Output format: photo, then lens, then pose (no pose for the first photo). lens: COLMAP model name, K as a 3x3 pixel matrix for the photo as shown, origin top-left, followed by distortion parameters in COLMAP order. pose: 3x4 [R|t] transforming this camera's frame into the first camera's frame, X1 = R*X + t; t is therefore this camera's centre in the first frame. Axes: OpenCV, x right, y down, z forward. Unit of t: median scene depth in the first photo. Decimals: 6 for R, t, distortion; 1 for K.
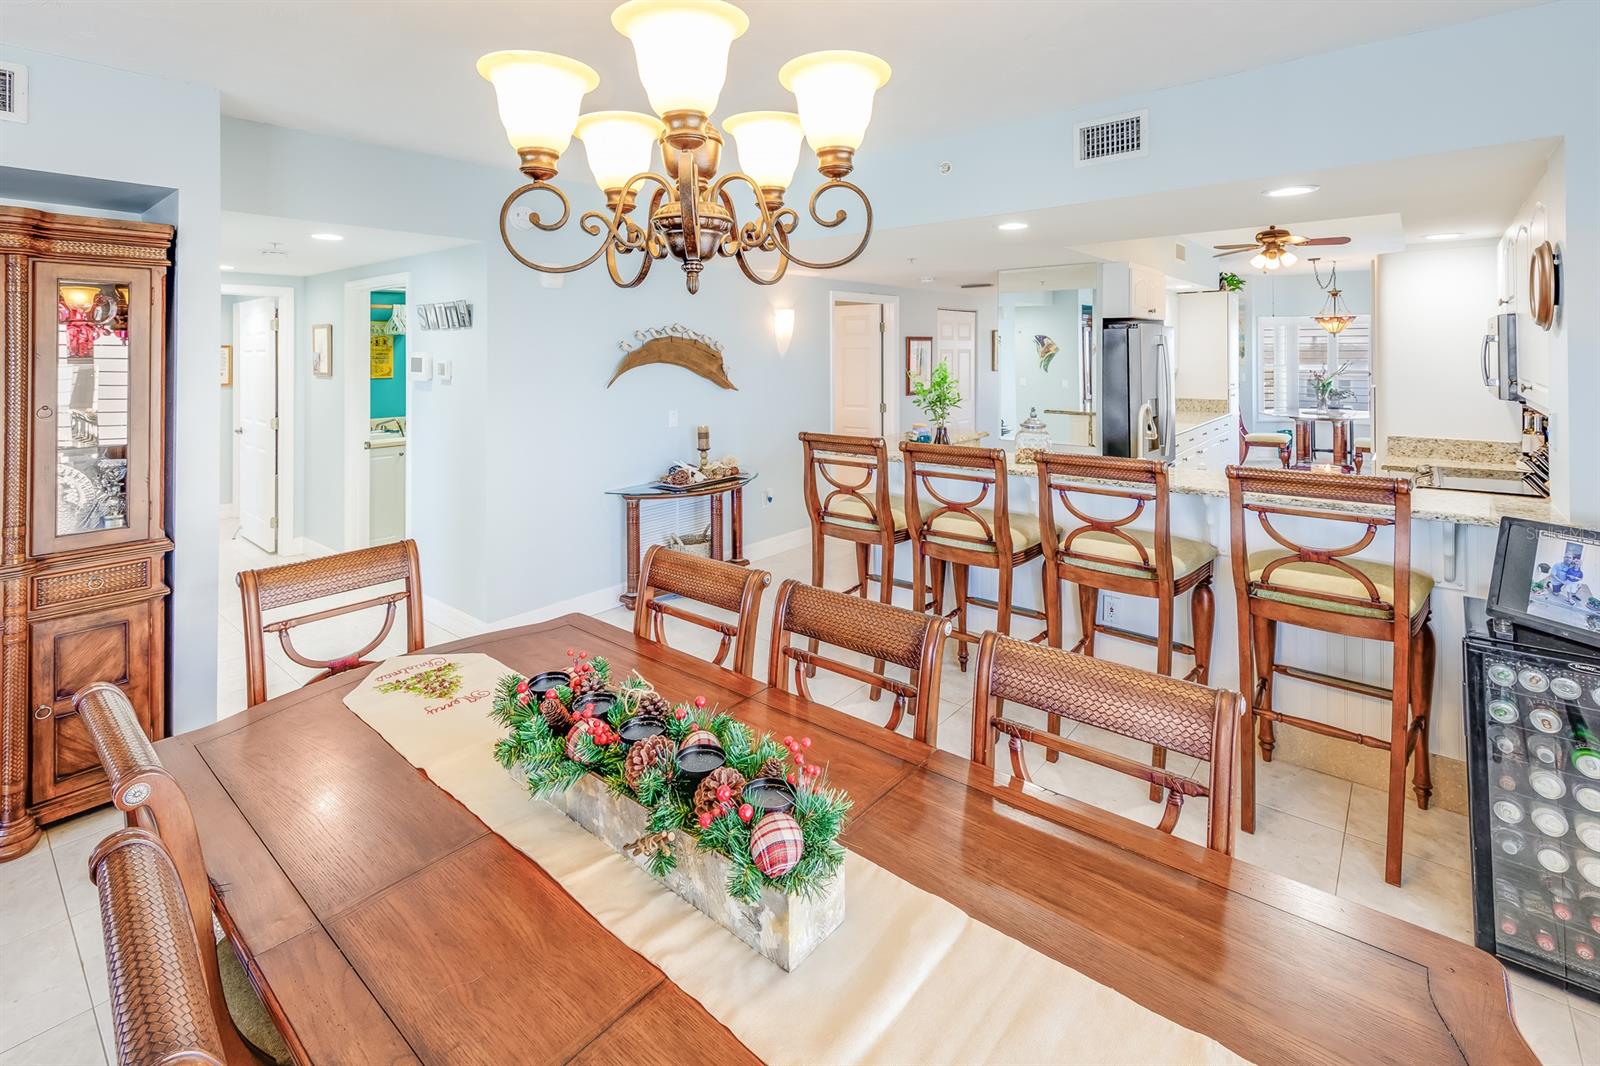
lens RADIAL K [[658.0, 0, 838.5], [0, 658.0, 510.7], [0, 0, 1]] dist [0.000957, 0.000129]
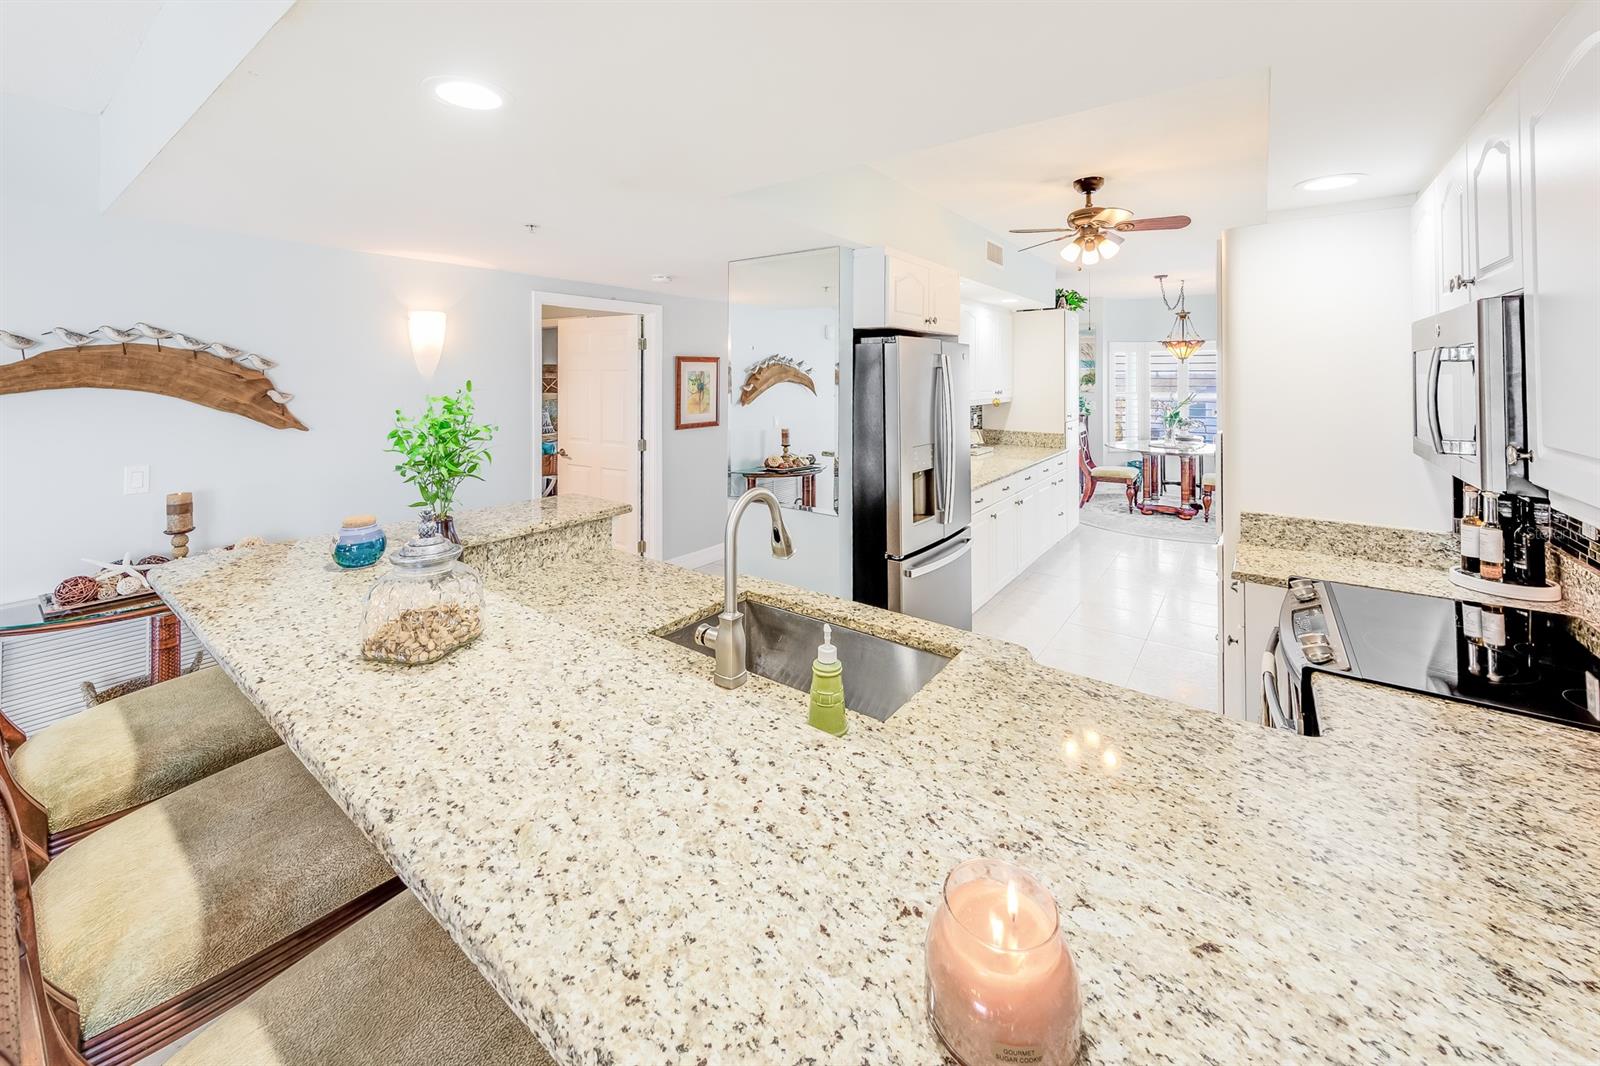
lens RADIAL K [[609.3, 0, 800.0], [0, 609.3, 533.0], [0, 0, 1]] dist [0.006028, -0.000003]
pose [[0.997016, -0.010630, 0.076463, 0.193883], [0.009452, 0.999831, 0.015746, -0.057619], [-0.076617, -0.014976, 0.996948, 0.236439]]
